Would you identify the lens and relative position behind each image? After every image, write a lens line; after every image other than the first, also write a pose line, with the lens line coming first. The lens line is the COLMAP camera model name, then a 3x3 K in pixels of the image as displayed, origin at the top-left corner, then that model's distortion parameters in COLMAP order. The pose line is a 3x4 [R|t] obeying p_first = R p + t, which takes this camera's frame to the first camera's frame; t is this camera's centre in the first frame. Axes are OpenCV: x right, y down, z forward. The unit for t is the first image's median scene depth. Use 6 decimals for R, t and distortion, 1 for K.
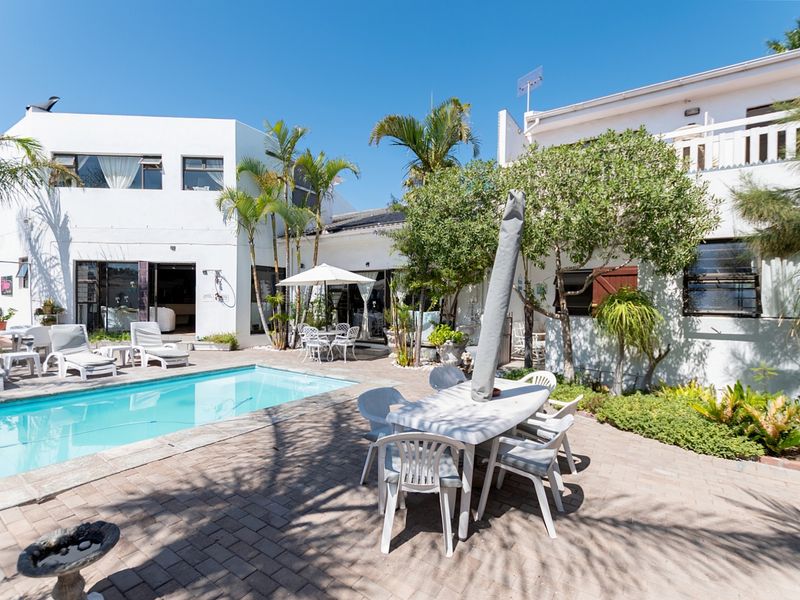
lens RADIAL K [[392.5, 0, 399.3], [0, 392.5, 304.0], [0, 0, 1]] dist [0.013965, 0.000072]
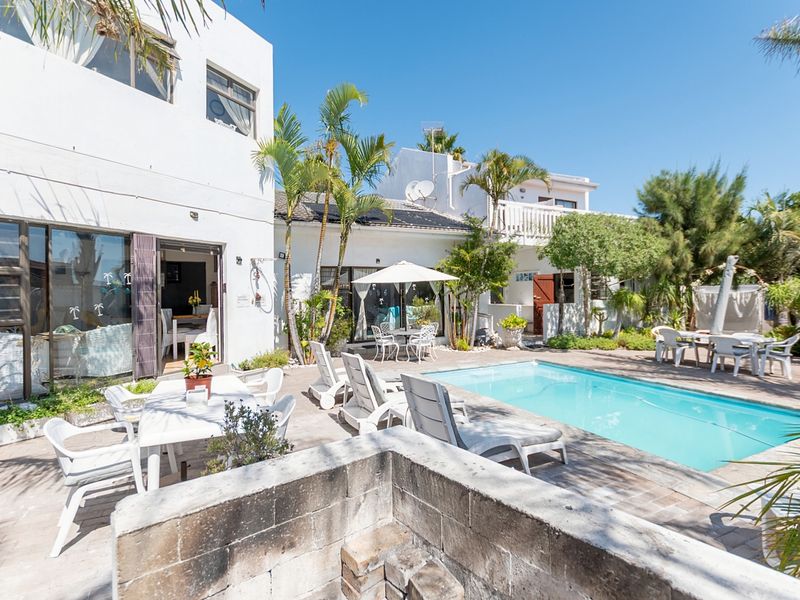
lens RADIAL K [[392.5, 0, 401.2], [0, 392.5, 289.4], [0, 0, 1]] dist [-0.001544, -0.000675]
pose [[0.509093, -0.011200, 0.860639, -0.907508], [0.019579, 0.999807, 0.001429, -0.030576], [-0.860489, 0.016123, 0.509214, 0.457634]]
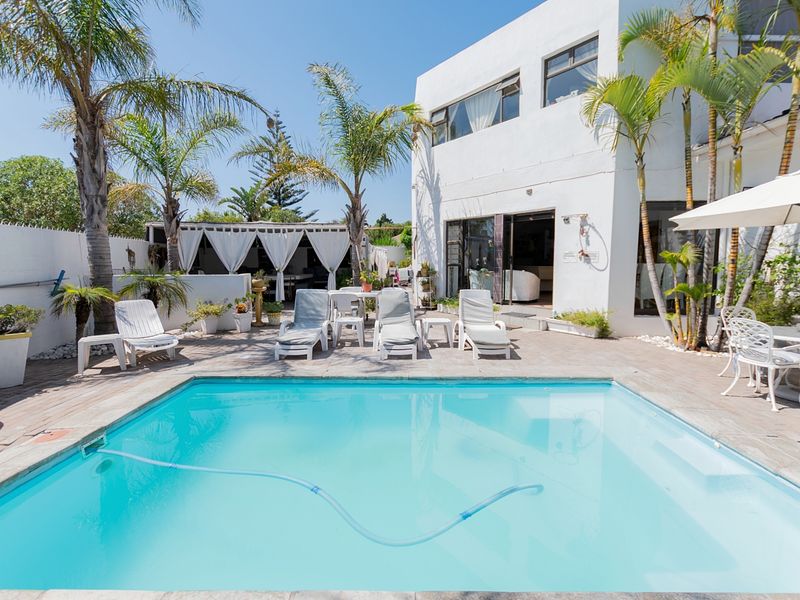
lens RADIAL K [[398.6, 0, 401.2], [0, 398.6, 296.7], [0, 0, 1]] dist [0.008812, -0.000745]
pose [[0.545604, 0.062330, -0.835722, -0.057876], [0.002038, 0.997129, 0.075699, -0.000446], [0.838040, -0.043005, 0.543911, 0.371081]]
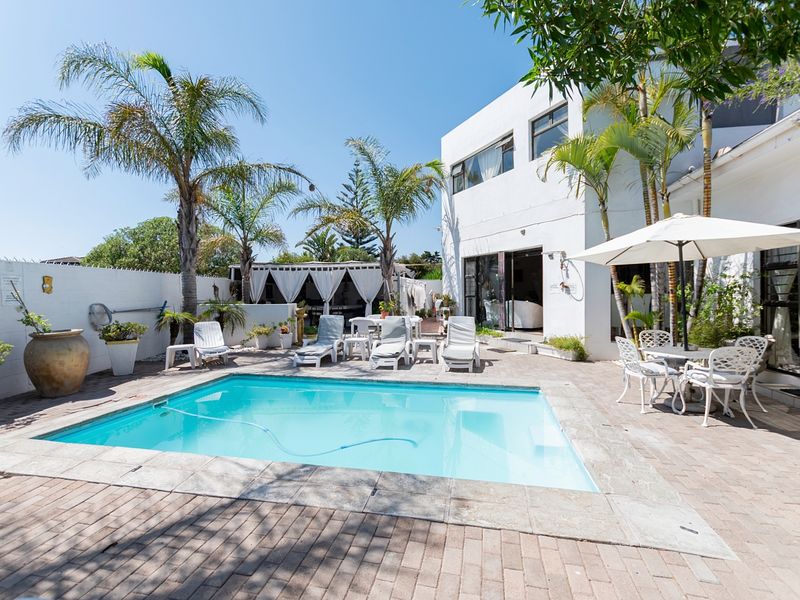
lens RADIAL K [[398.6, 0, 401.2], [0, 398.6, 296.7], [0, 0, 1]] dist [0.008812, -0.000745]
pose [[0.357935, -0.008127, -0.933711, 0.142110], [0.004501, 0.999966, -0.006978, 0.004069], [0.933736, -0.001705, 0.357959, 0.438246]]
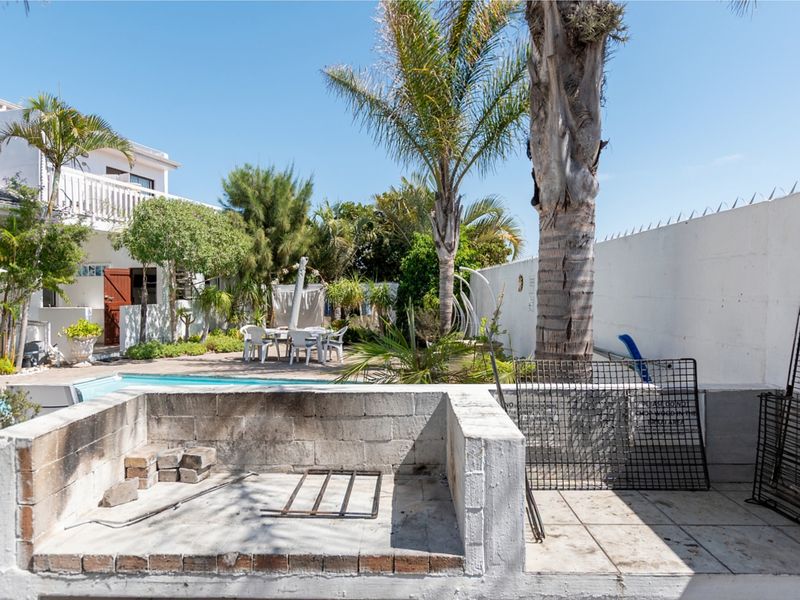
lens RADIAL K [[486.6, 0, 400.0], [0, 486.6, 300.0], [0, 0, 1]] dist [0.001164, 0.000395]
pose [[-0.358964, -0.033292, 0.932758, -1.008786], [0.010275, 0.999162, 0.039616, -0.029388], [-0.933295, 0.023804, -0.358321, 0.485182]]
